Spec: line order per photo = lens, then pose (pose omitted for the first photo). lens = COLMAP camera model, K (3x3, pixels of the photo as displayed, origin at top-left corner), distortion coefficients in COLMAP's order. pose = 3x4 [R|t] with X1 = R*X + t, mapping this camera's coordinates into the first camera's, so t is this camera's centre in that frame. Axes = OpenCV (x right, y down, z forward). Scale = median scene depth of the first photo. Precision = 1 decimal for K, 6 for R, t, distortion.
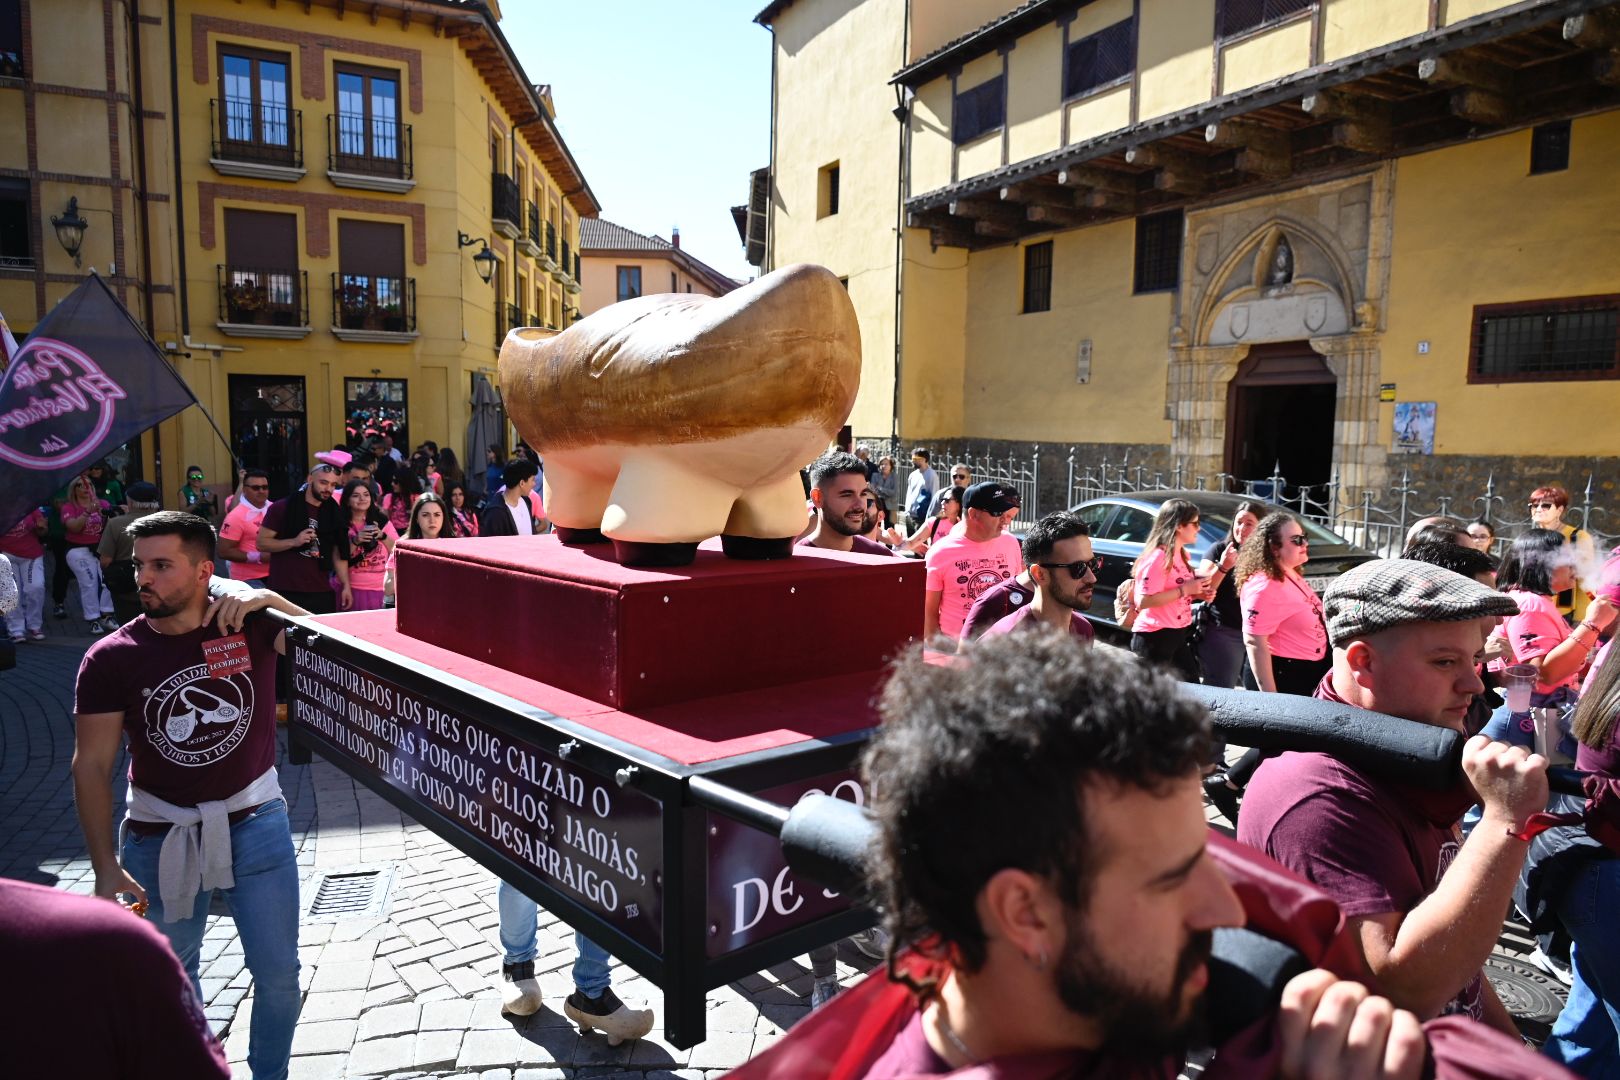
lens RADIAL K [[1073.1, 0, 805.6], [0, 1073.1, 541.7], [0, 0, 1]] dist [0.007536, -0.014643]
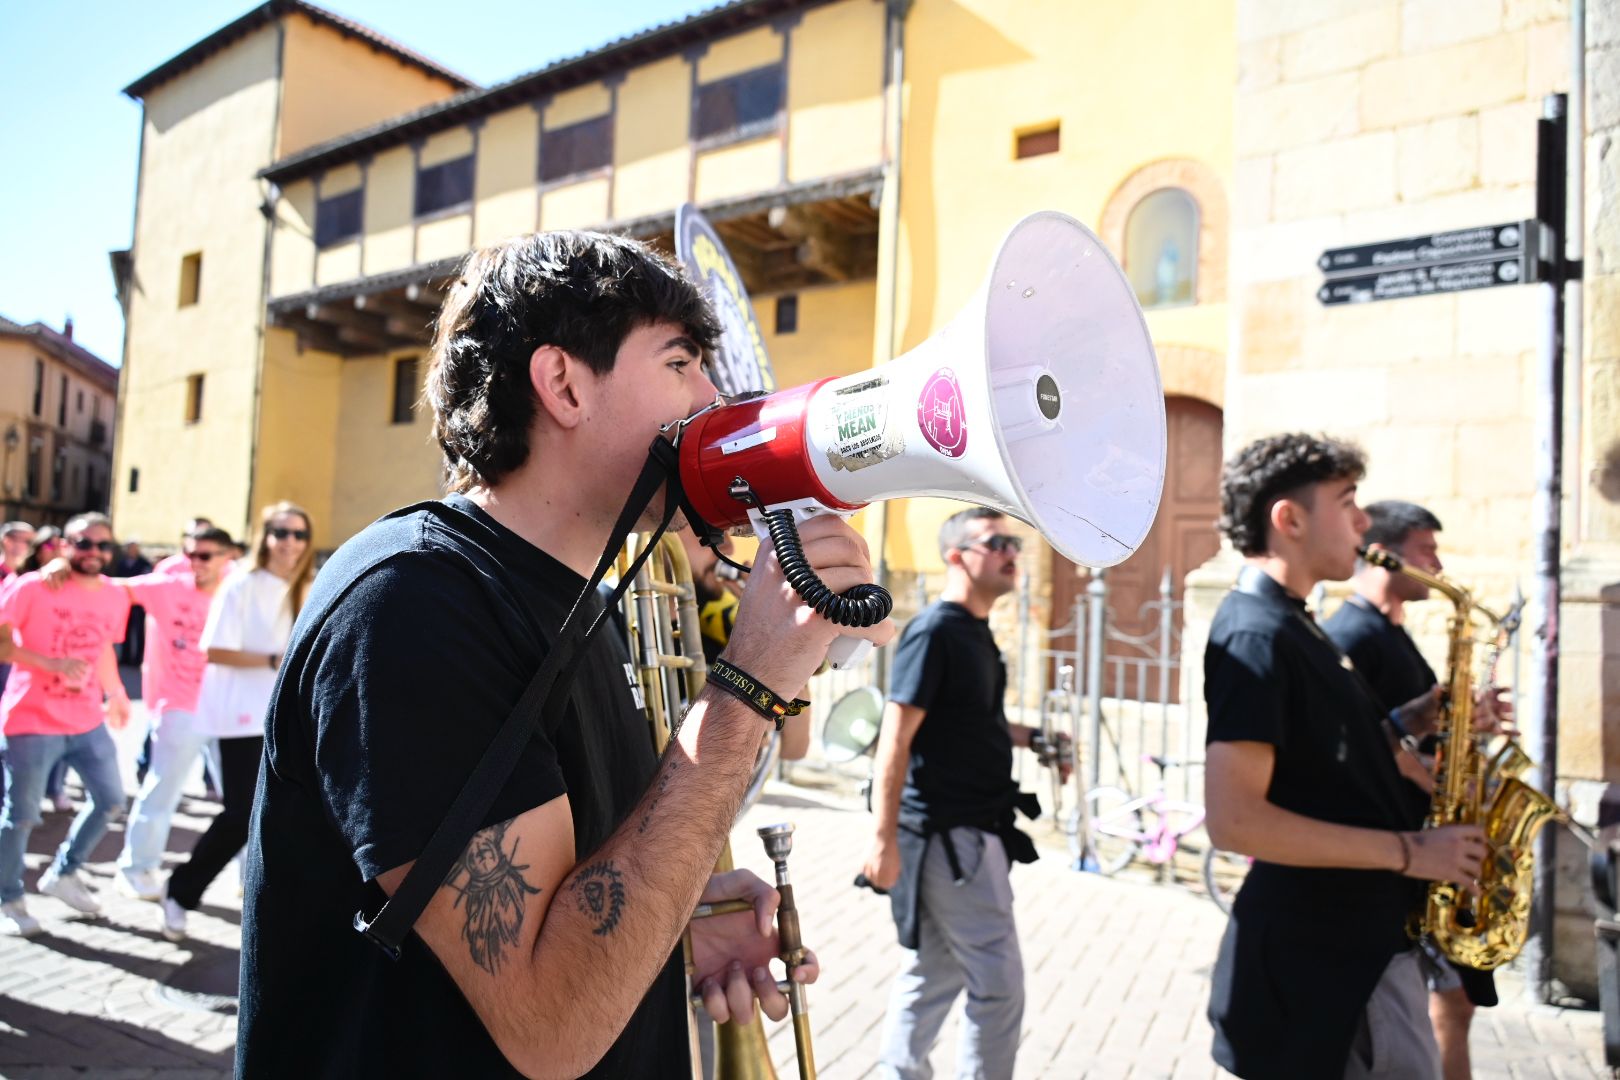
lens RADIAL K [[1073.1, 0, 806.6], [0, 1073.1, 545.0], [0, 0, 1]] dist [0.007536, -0.014643]
pose [[0.893375, 0.039145, 0.447604, 0.117261], [0.017235, 0.992479, -0.121195, 0.026792], [-0.448982, 0.115987, 0.885981, -0.040298]]
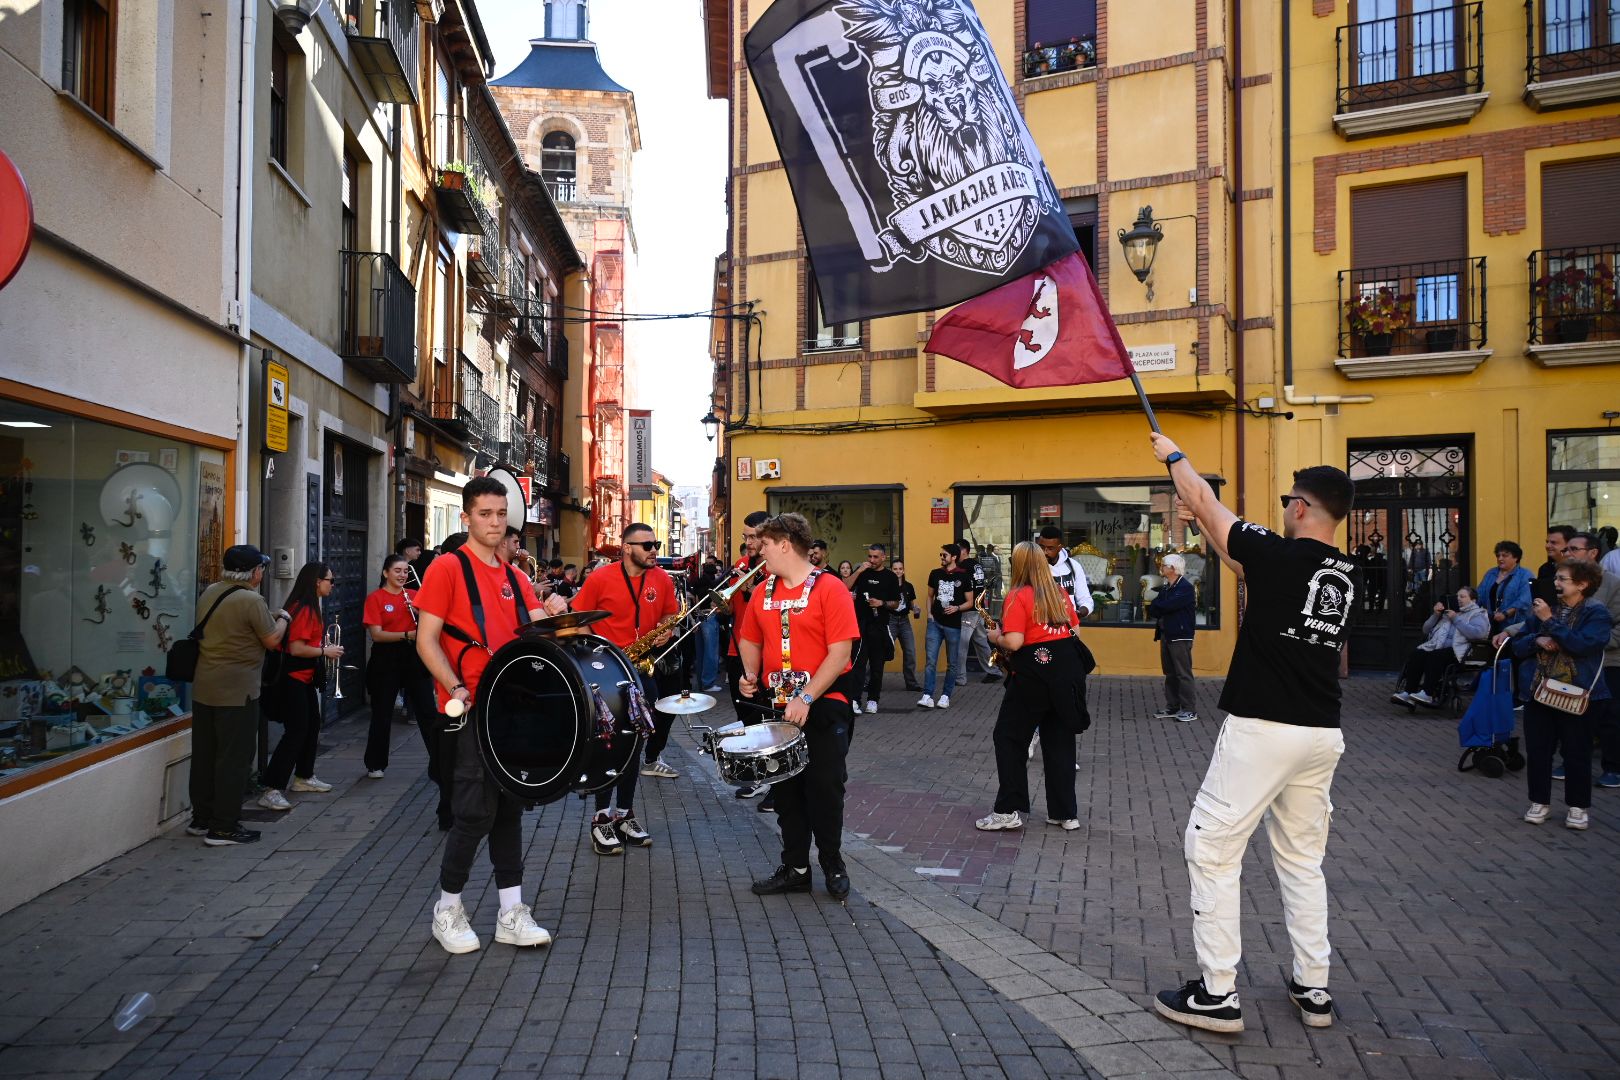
lens RADIAL K [[1073.1, 0, 802.3], [0, 1073.1, 540.1], [0, 0, 1]] dist [0.007536, -0.014643]
pose [[0.600635, -0.027342, -0.799056, -0.221966], [-0.081042, 0.992186, -0.094868, -0.007947], [0.795406, 0.121738, 0.593725, 0.366017]]
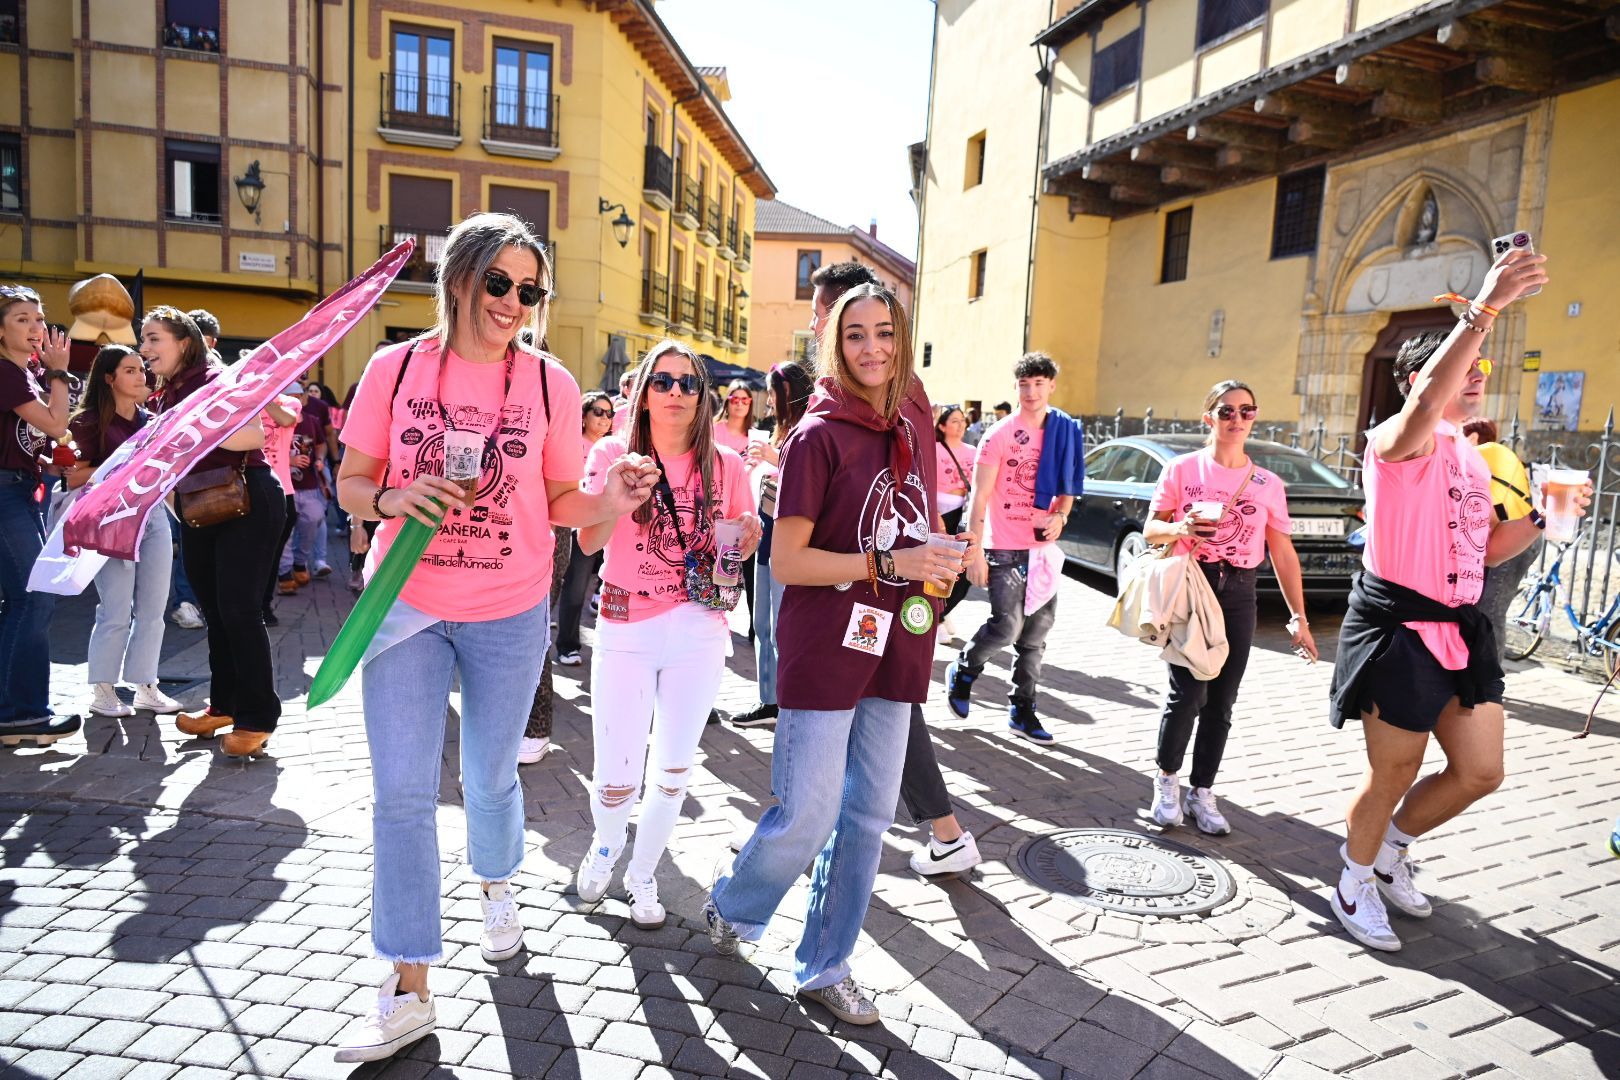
lens RADIAL K [[1073.1, 0, 805.2], [0, 1073.1, 541.0], [0, 0, 1]] dist [0.007536, -0.014643]
pose [[0.979717, 0.059151, -0.191459, 0.101044], [-0.059101, 0.998234, 0.005976, 0.029342], [0.191475, 0.005460, 0.981482, 0.014257]]
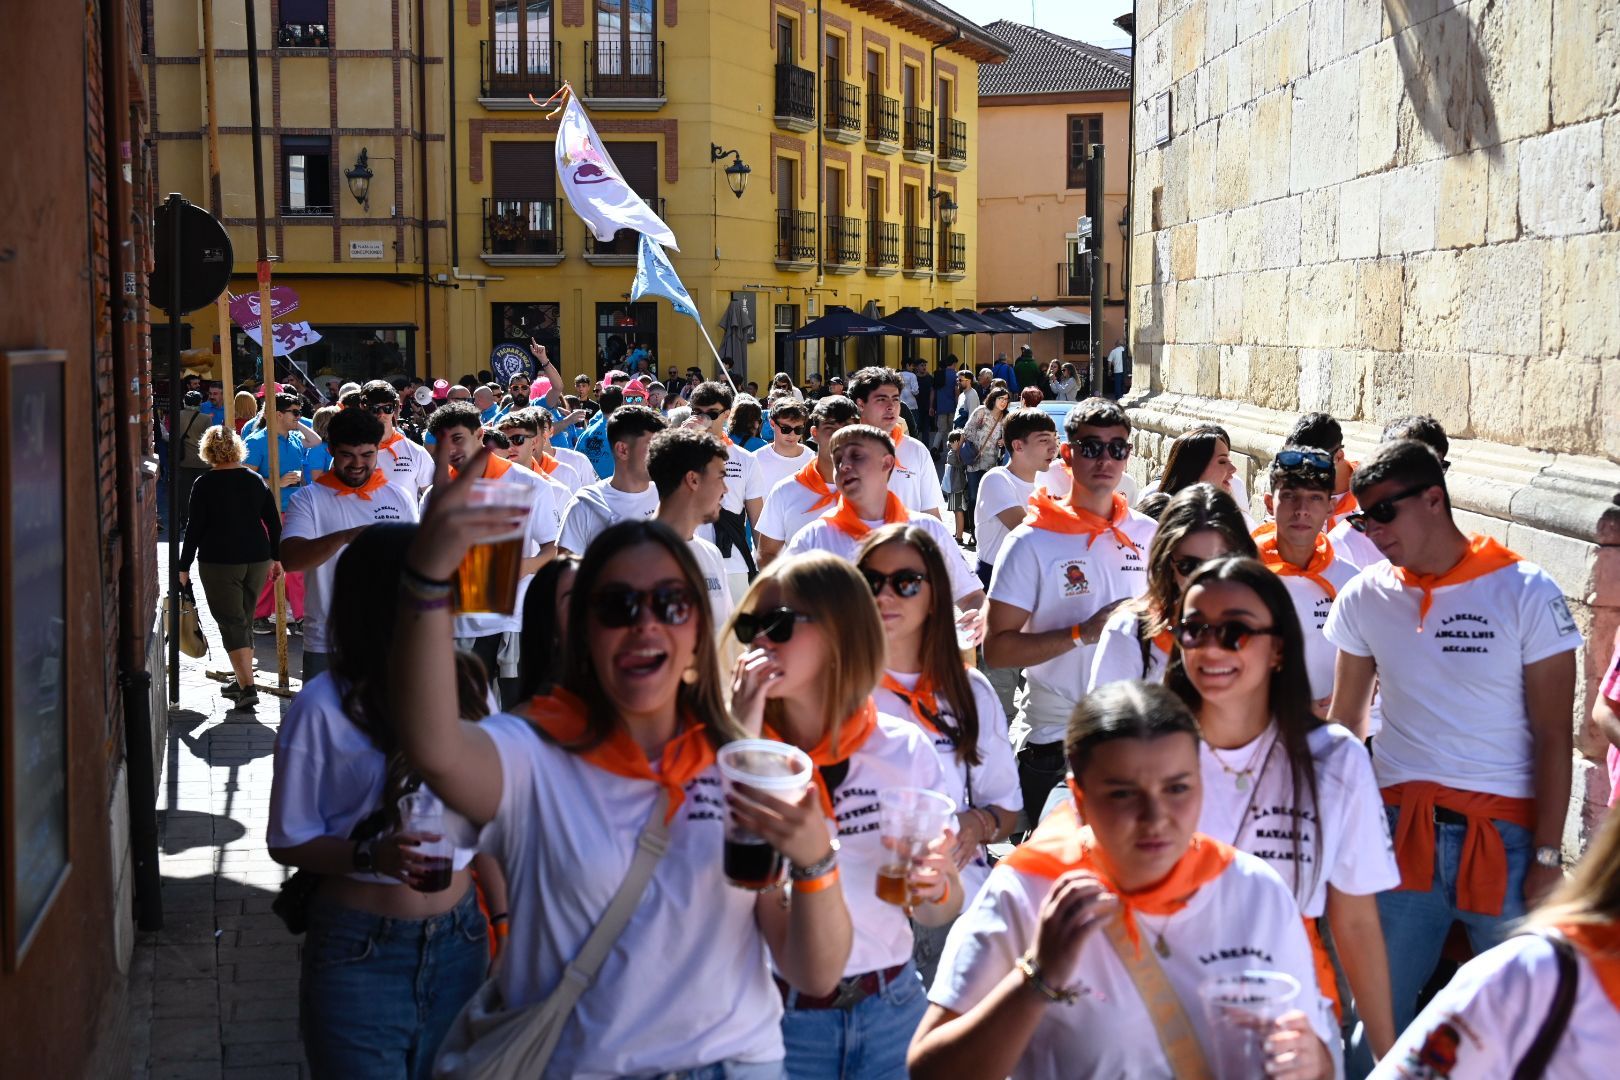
lens RADIAL K [[2041.0, 0, 802.1], [0, 2041.0, 543.3], [0, 0, 1]] dist [-0.017106, 0.000000]
pose [[0.906975, 0.028894, -0.420192, 0.552835], [-0.032405, 0.999474, -0.001218, 0.064945], [0.419936, 0.014721, 0.907434, -0.632063]]
